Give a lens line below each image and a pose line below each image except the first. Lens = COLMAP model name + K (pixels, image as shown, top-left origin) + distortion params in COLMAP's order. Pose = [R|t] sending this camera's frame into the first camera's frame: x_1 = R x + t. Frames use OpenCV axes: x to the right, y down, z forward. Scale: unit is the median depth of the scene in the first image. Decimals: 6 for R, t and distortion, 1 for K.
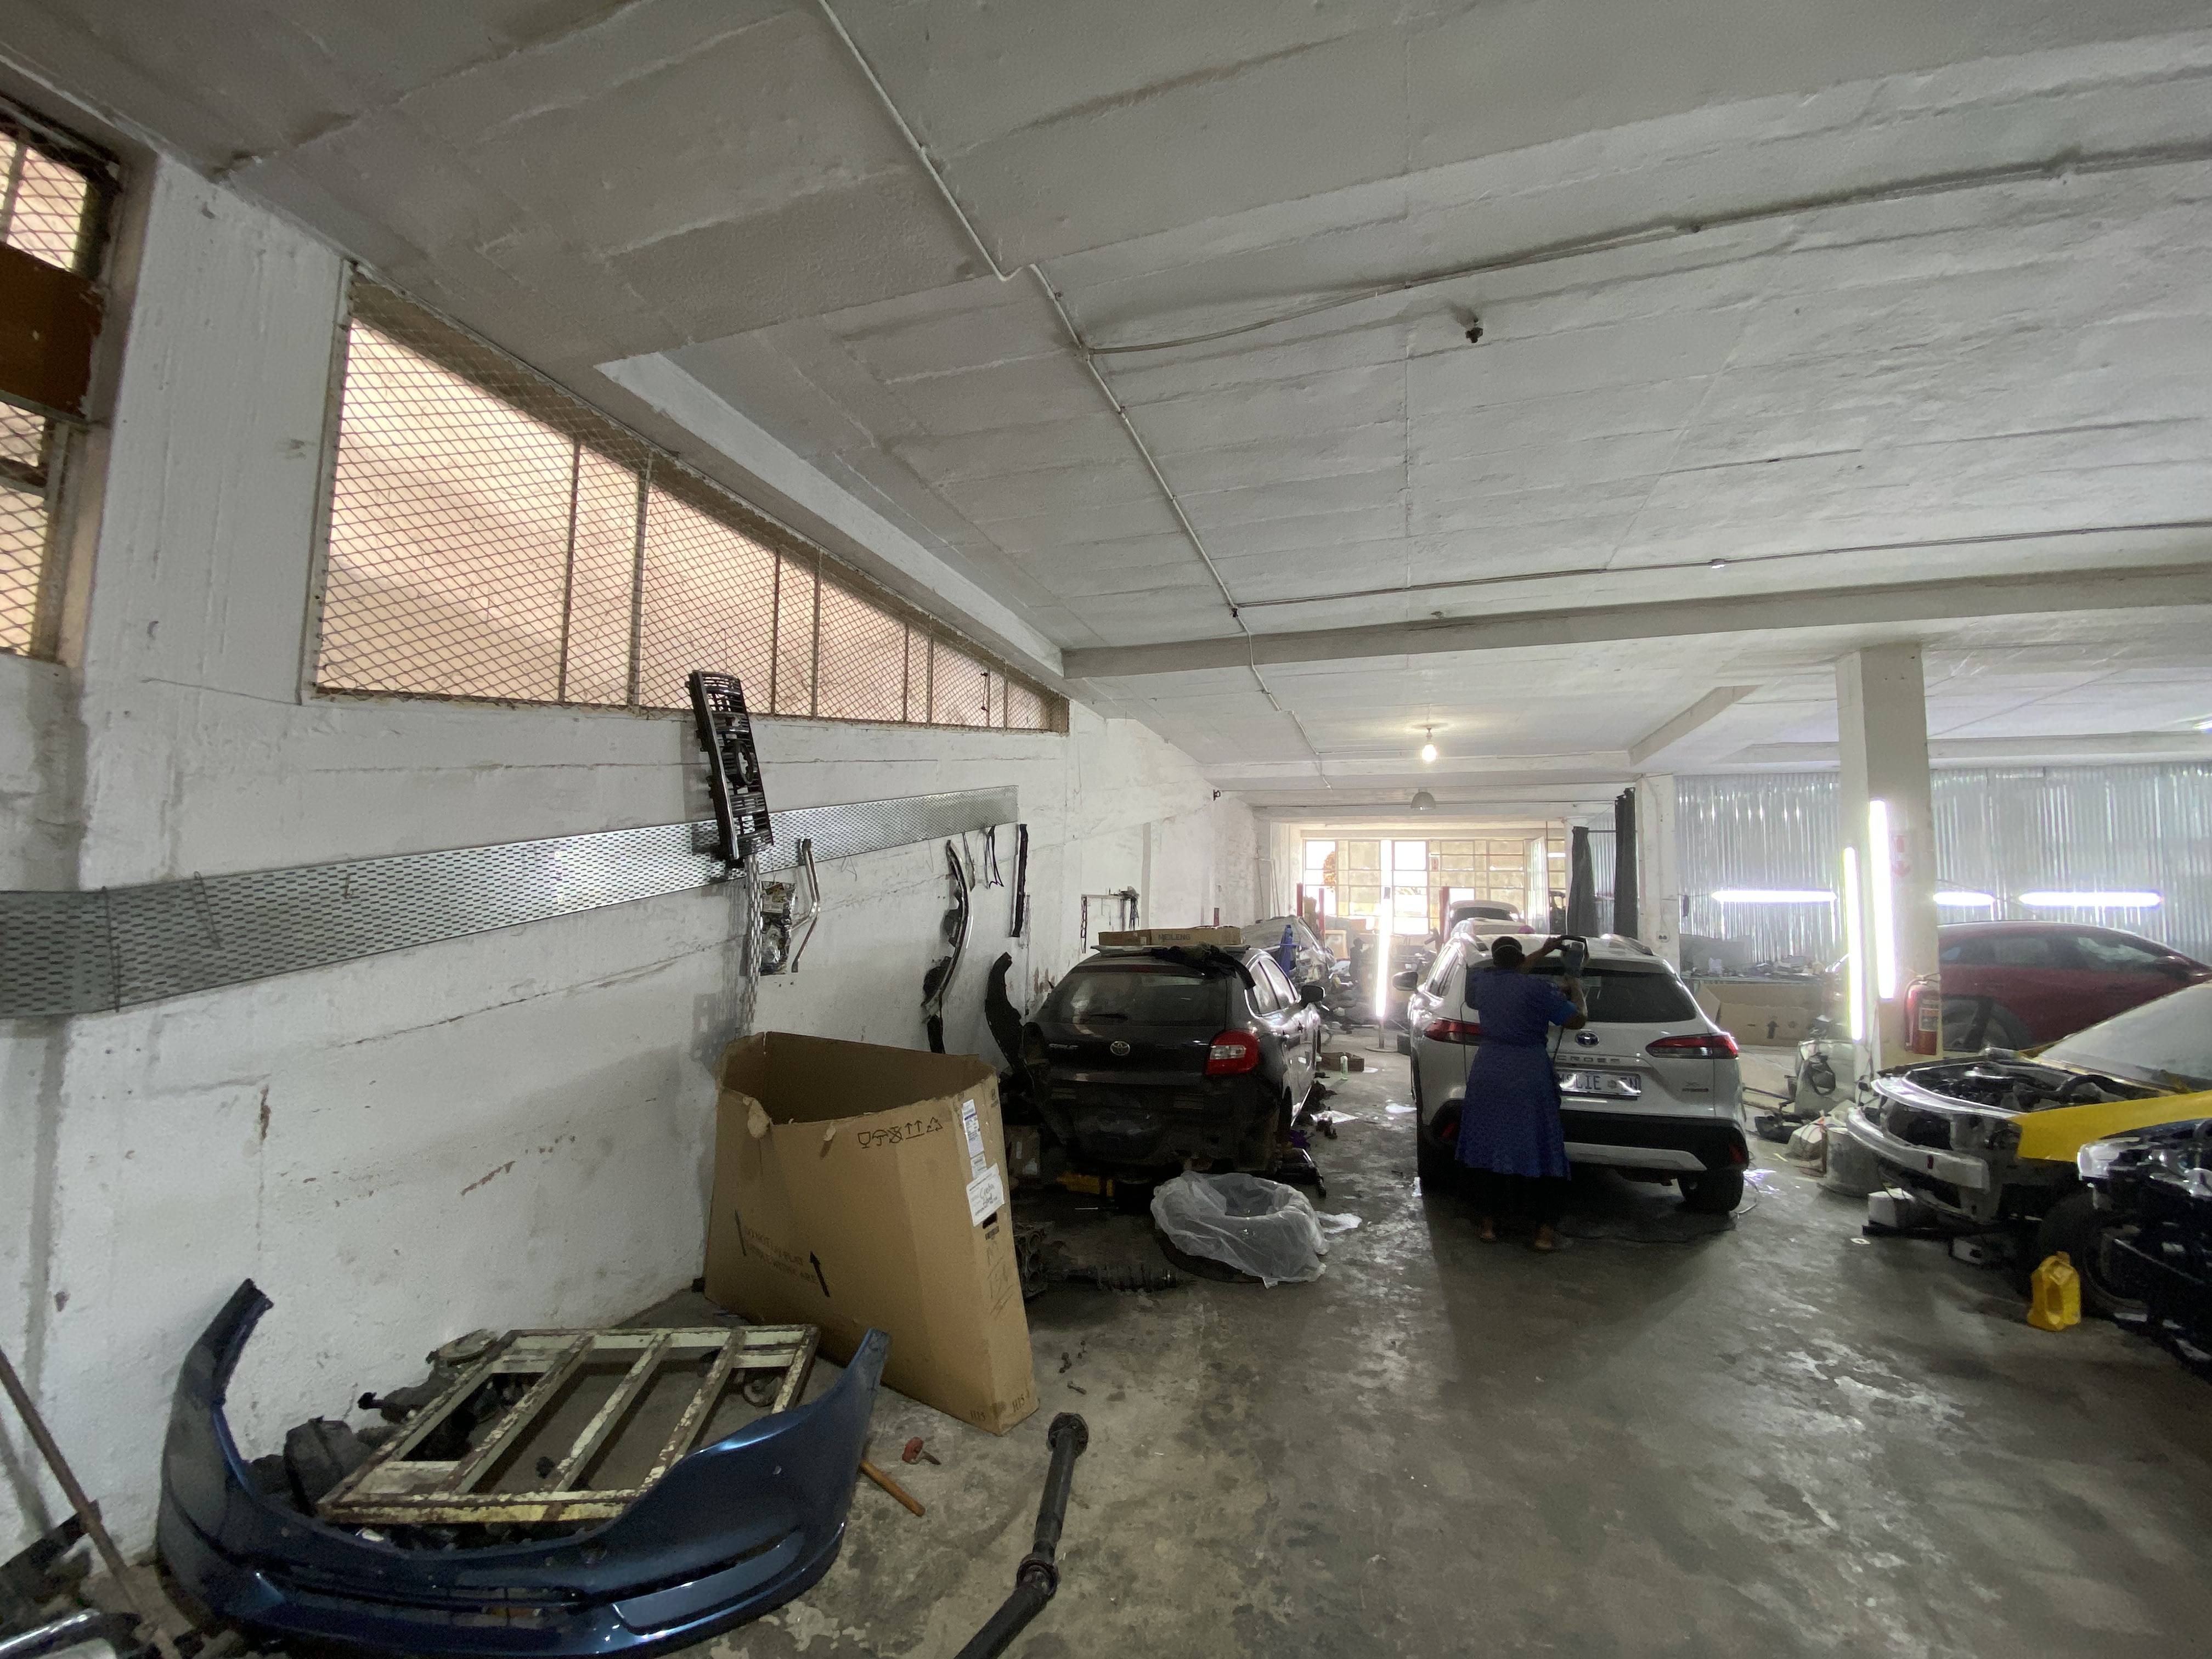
lens RADIAL K [[886.0, 0, 1103.9], [0, 886.0, 831.2], [0, 0, 1]] dist [0.011004, -0.016475]
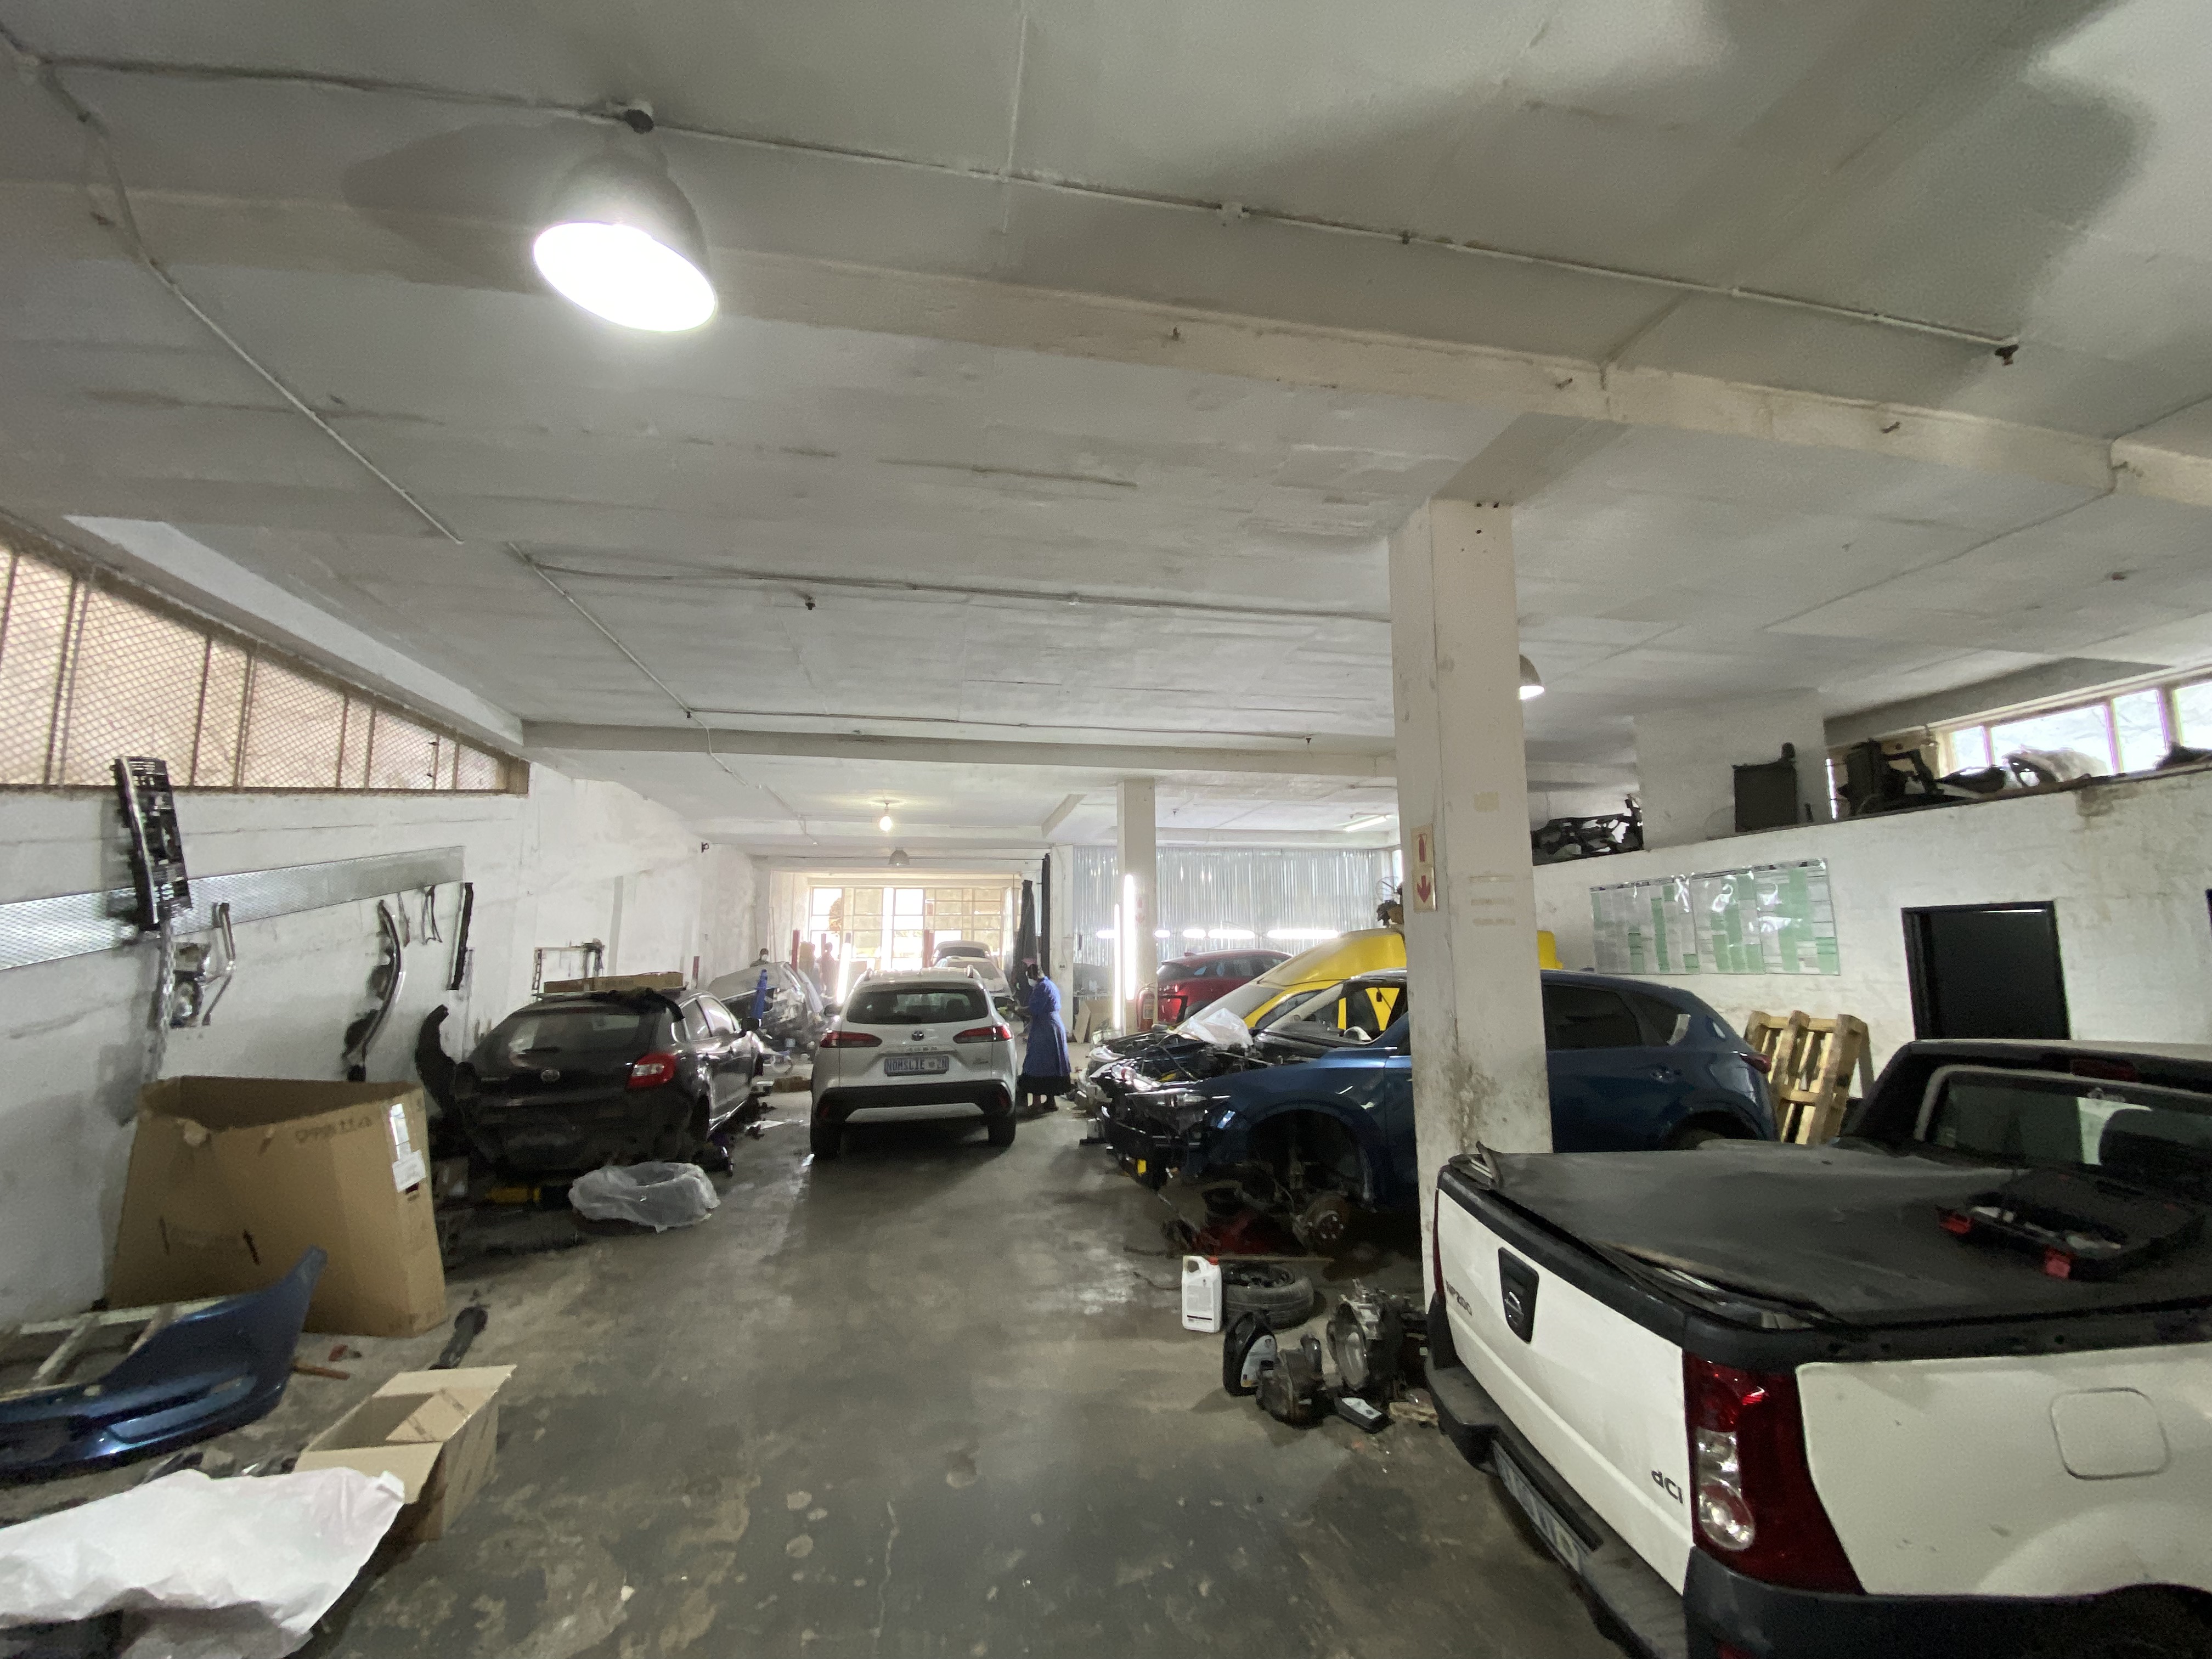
lens RADIAL K [[886.0, 0, 1107.6], [0, 886.0, 826.1], [0, 0, 1]] dist [0.011004, -0.016475]
pose [[0.866661, 0.045066, 0.496859, 0.068066], [-0.018125, 0.998098, -0.058914, -0.043106], [-0.498569, 0.042053, 0.865829, -0.514101]]
